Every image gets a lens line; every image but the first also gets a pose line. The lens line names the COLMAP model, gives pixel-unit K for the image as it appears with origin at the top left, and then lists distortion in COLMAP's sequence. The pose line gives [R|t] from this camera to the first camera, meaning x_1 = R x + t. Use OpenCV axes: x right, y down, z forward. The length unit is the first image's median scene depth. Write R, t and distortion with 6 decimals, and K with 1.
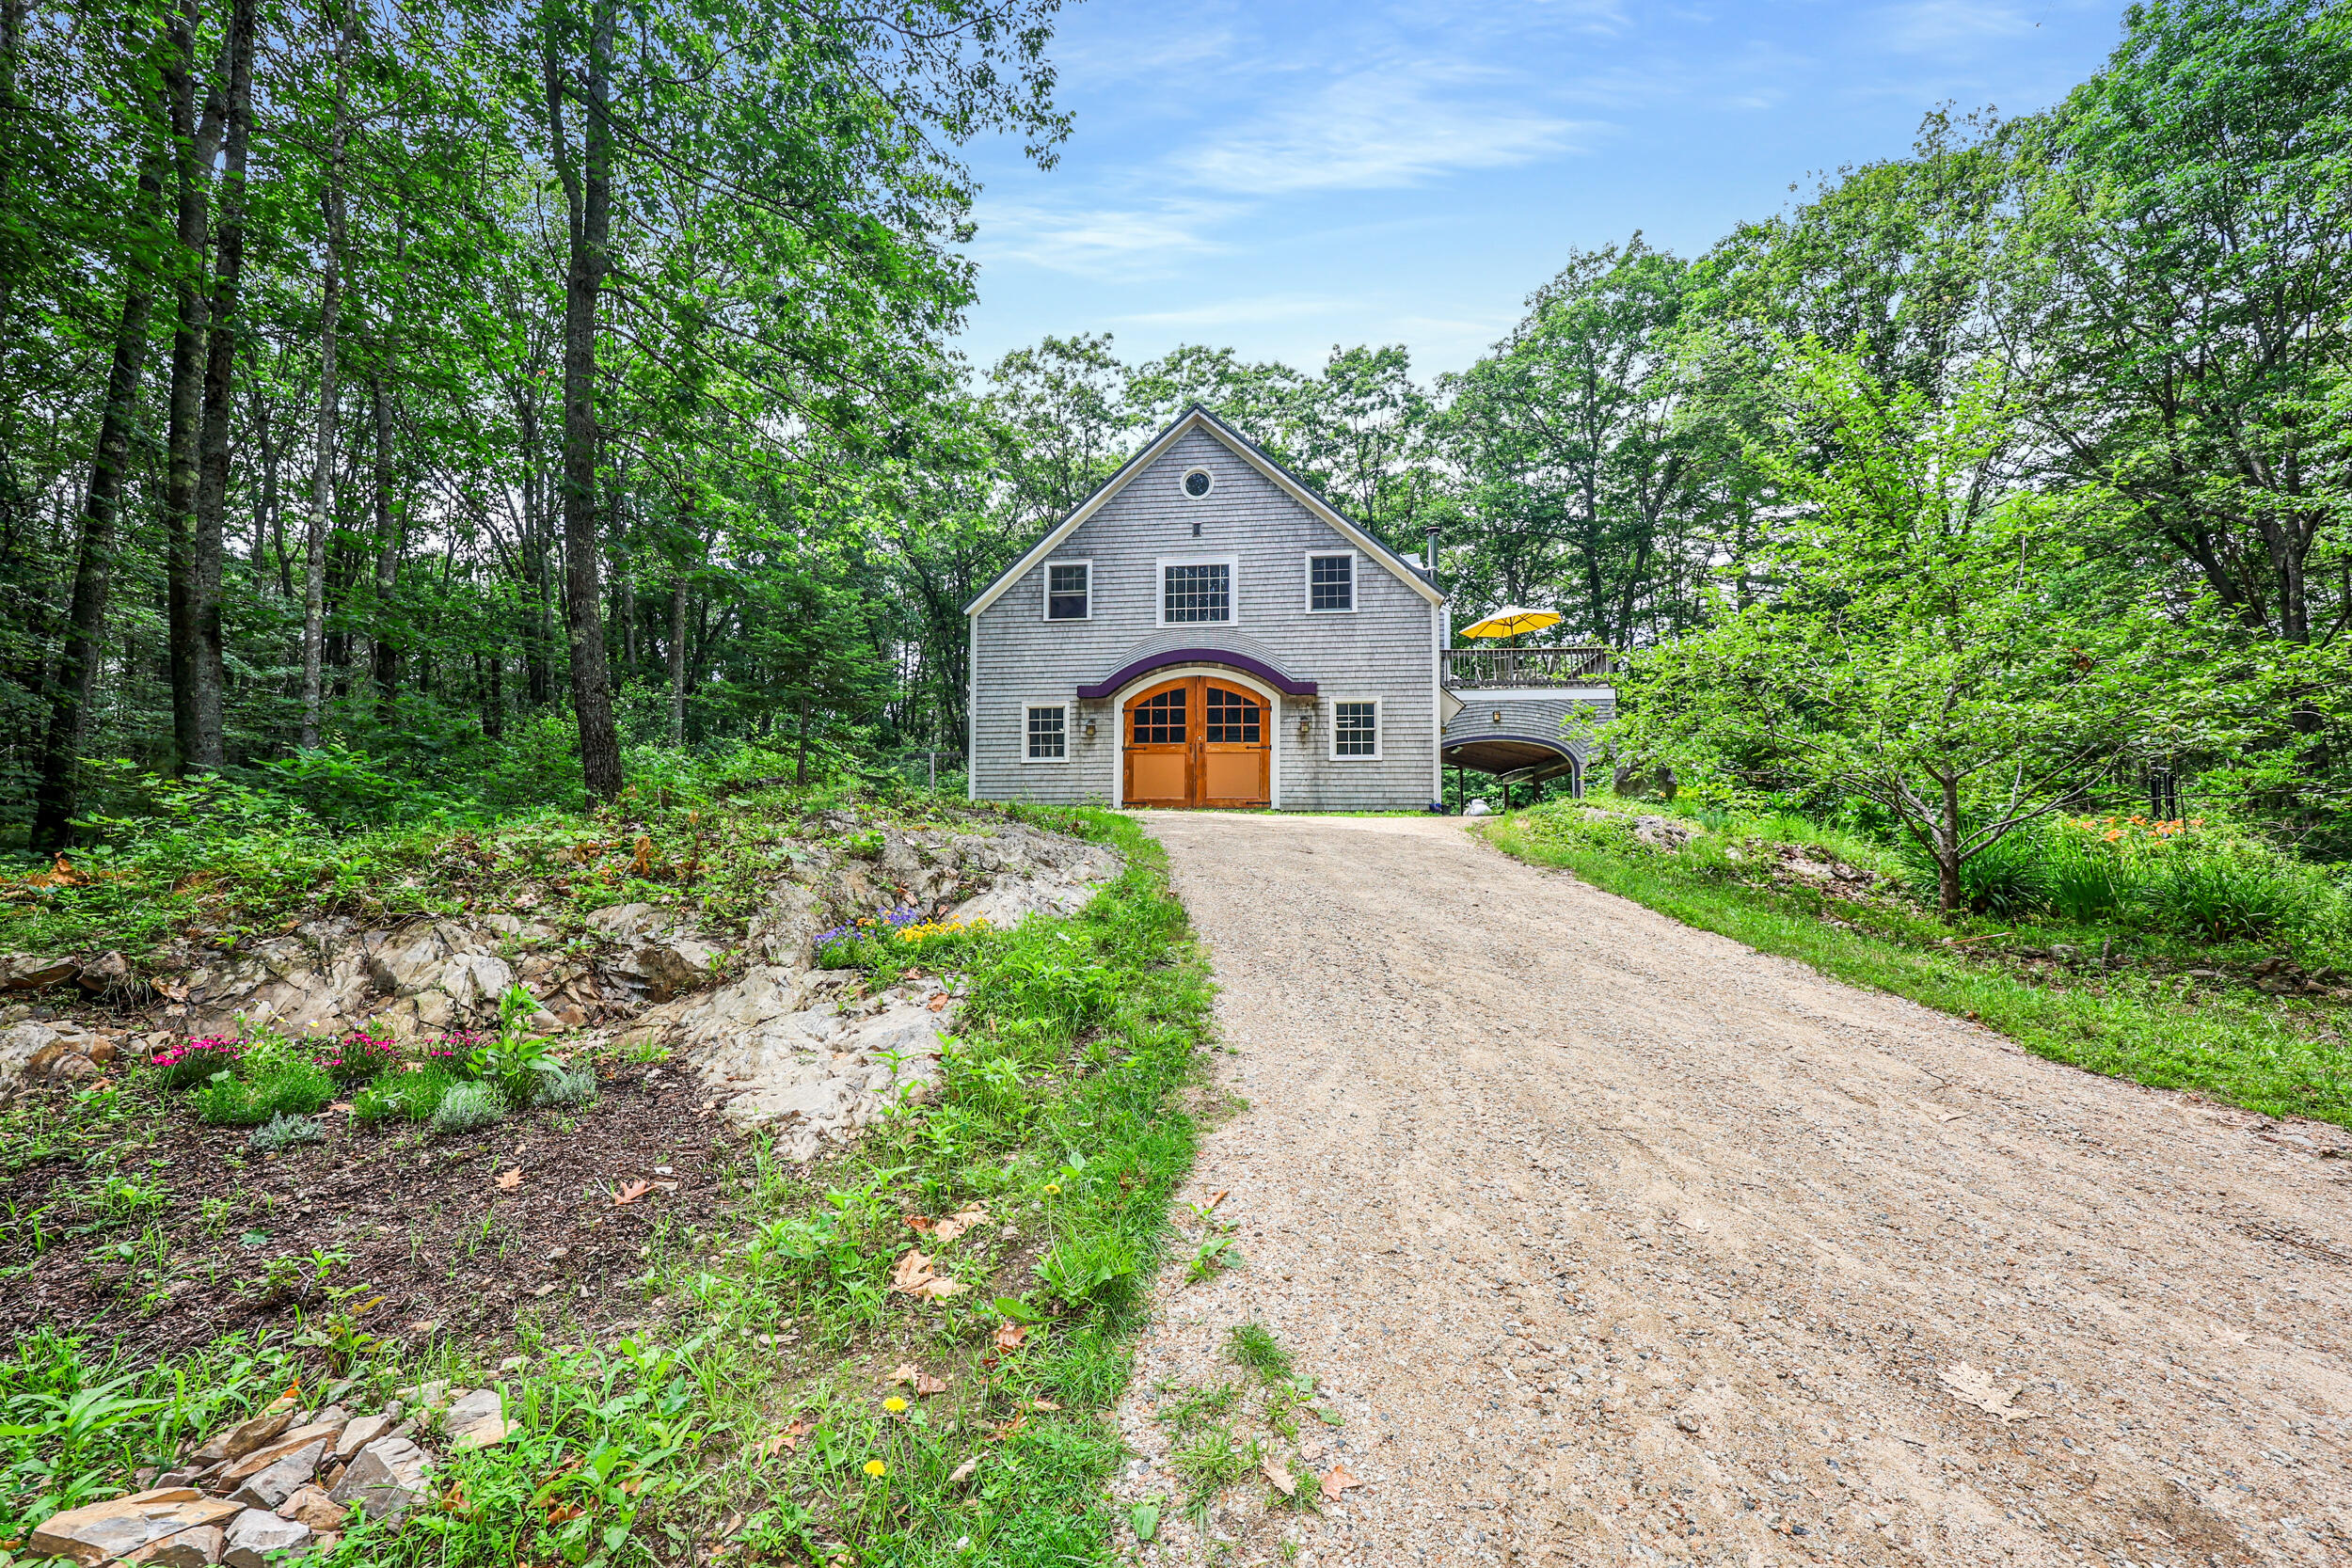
lens RADIAL K [[965.2, 0, 1183.8], [0, 965.2, 783.1], [0, 0, 1]] dist [0.001483, -0.000055]
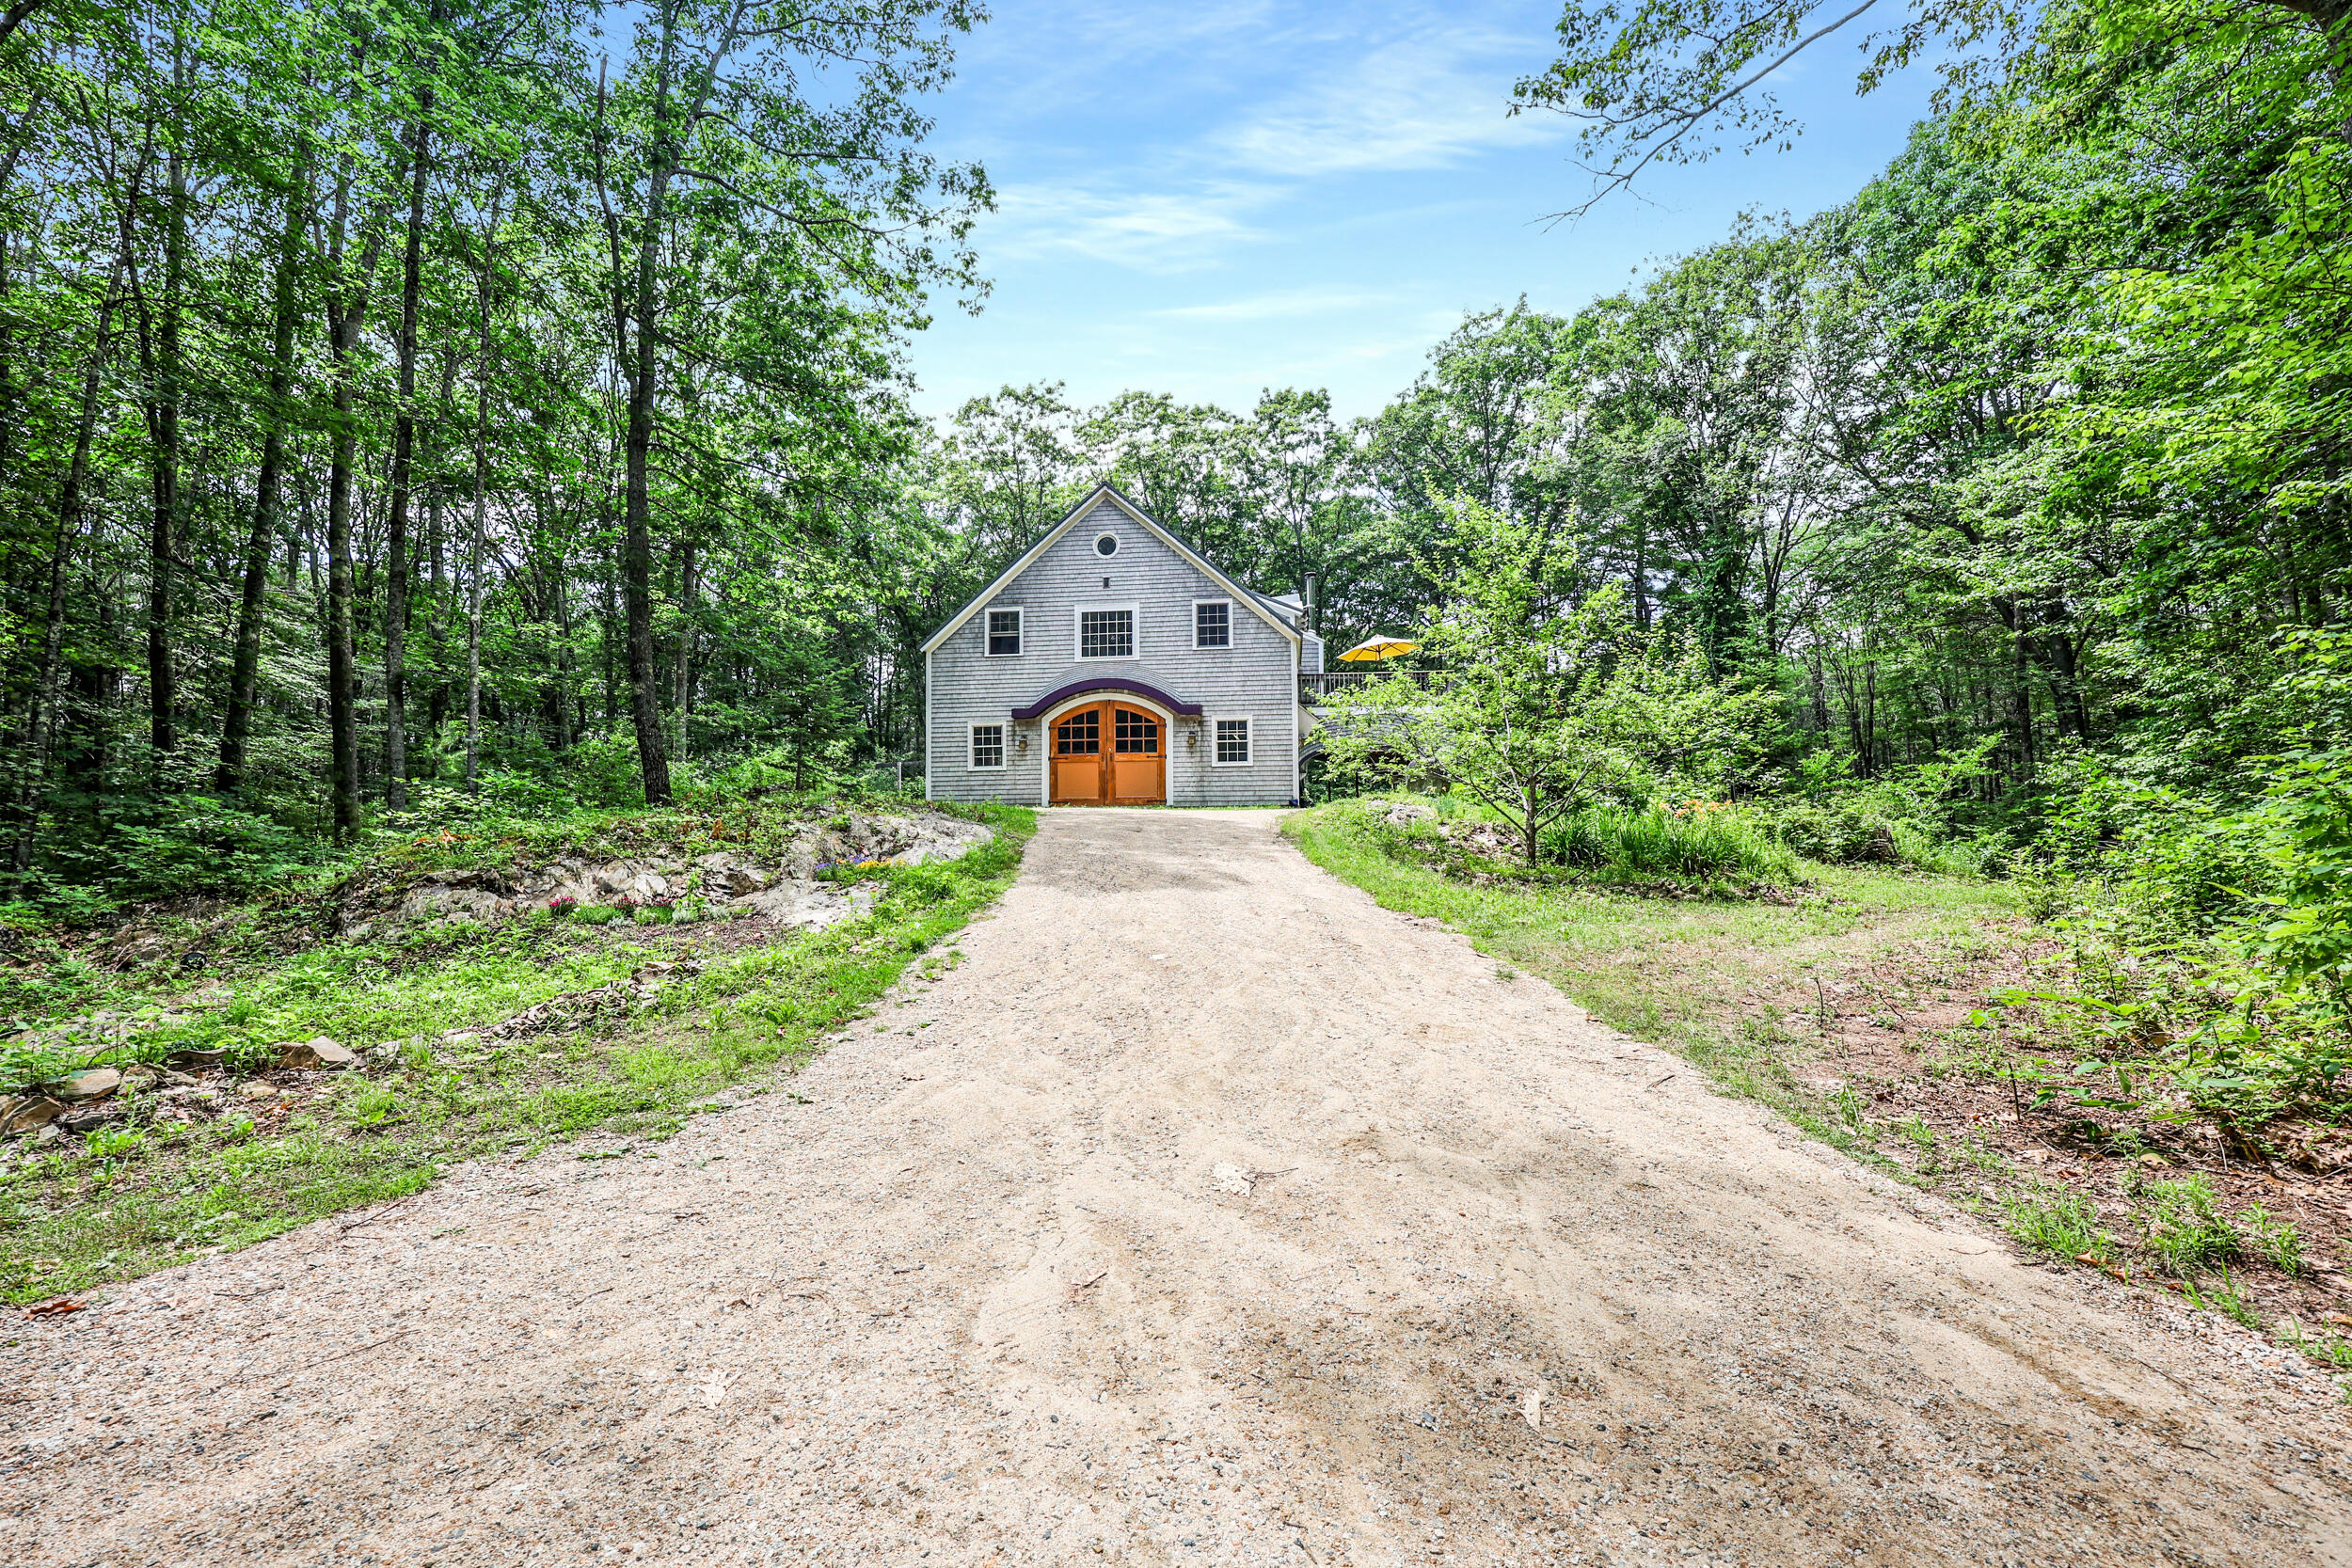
lens RADIAL K [[963.2, 0, 1173.9], [0, 963.2, 796.4], [0, 0, 1]] dist [-0.002261, 0.000192]
pose [[0.999911, -0.010199, 0.008610, 0.087911], [0.010092, 0.999872, 0.012445, -0.000376], [-0.008736, -0.012357, 0.999885, -0.253333]]
